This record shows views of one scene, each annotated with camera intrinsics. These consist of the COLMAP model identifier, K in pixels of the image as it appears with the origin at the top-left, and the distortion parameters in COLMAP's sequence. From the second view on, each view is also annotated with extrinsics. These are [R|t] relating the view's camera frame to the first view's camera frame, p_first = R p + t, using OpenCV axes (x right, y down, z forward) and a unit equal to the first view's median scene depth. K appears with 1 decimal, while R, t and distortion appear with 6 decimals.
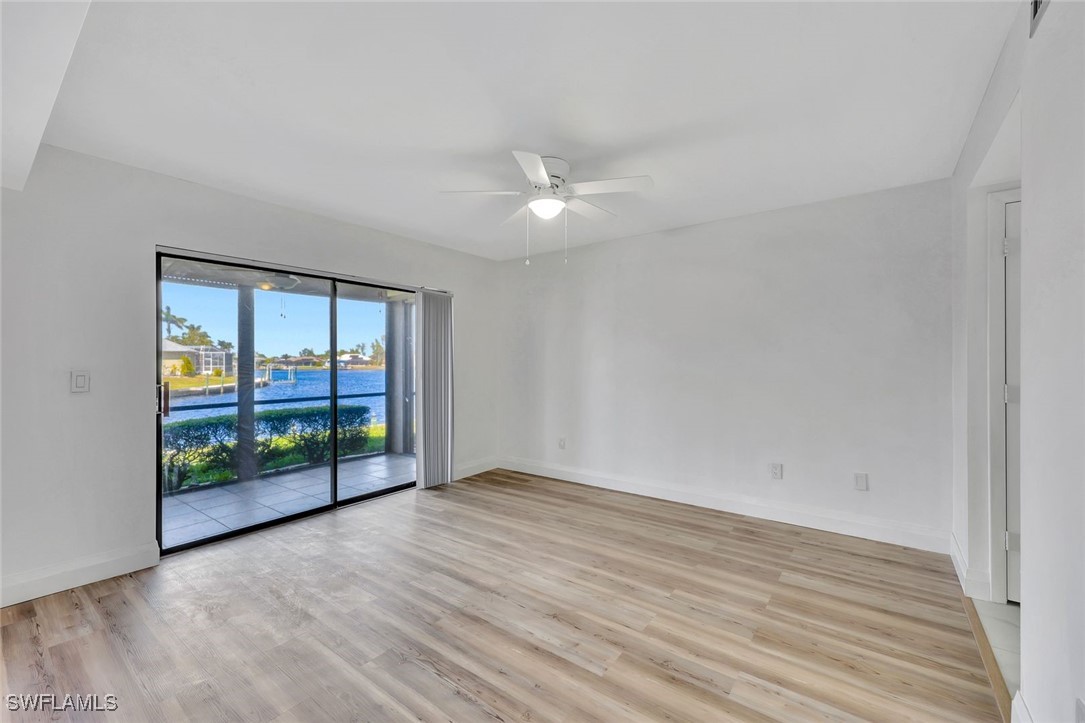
lens RADIAL K [[450.2, 0, 530.1], [0, 450.2, 360.6], [0, 0, 1]] dist [0.000901, 0.000004]
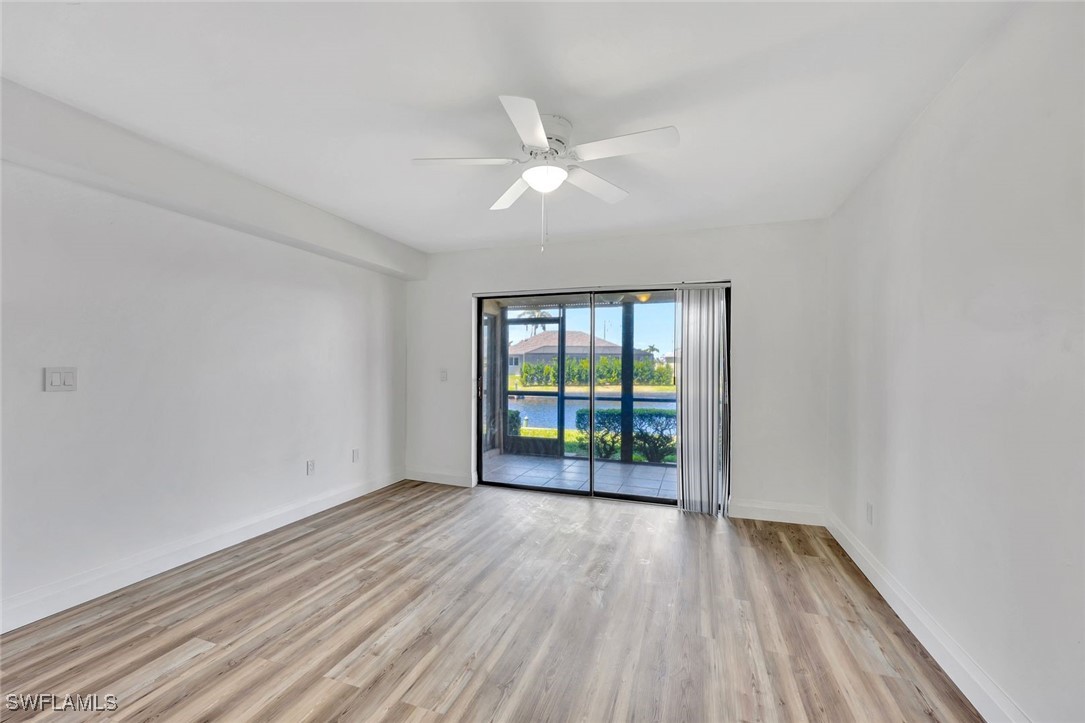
lens RADIAL K [[438.9, 0, 533.3], [0, 438.9, 378.6], [0, 0, 1]] dist [-0.000265, -0.000039]
pose [[0.309711, 0.035449, -0.950170, 0.710512], [-0.004658, 0.999349, 0.035765, -0.006122], [0.950819, -0.006651, 0.309675, 0.666539]]
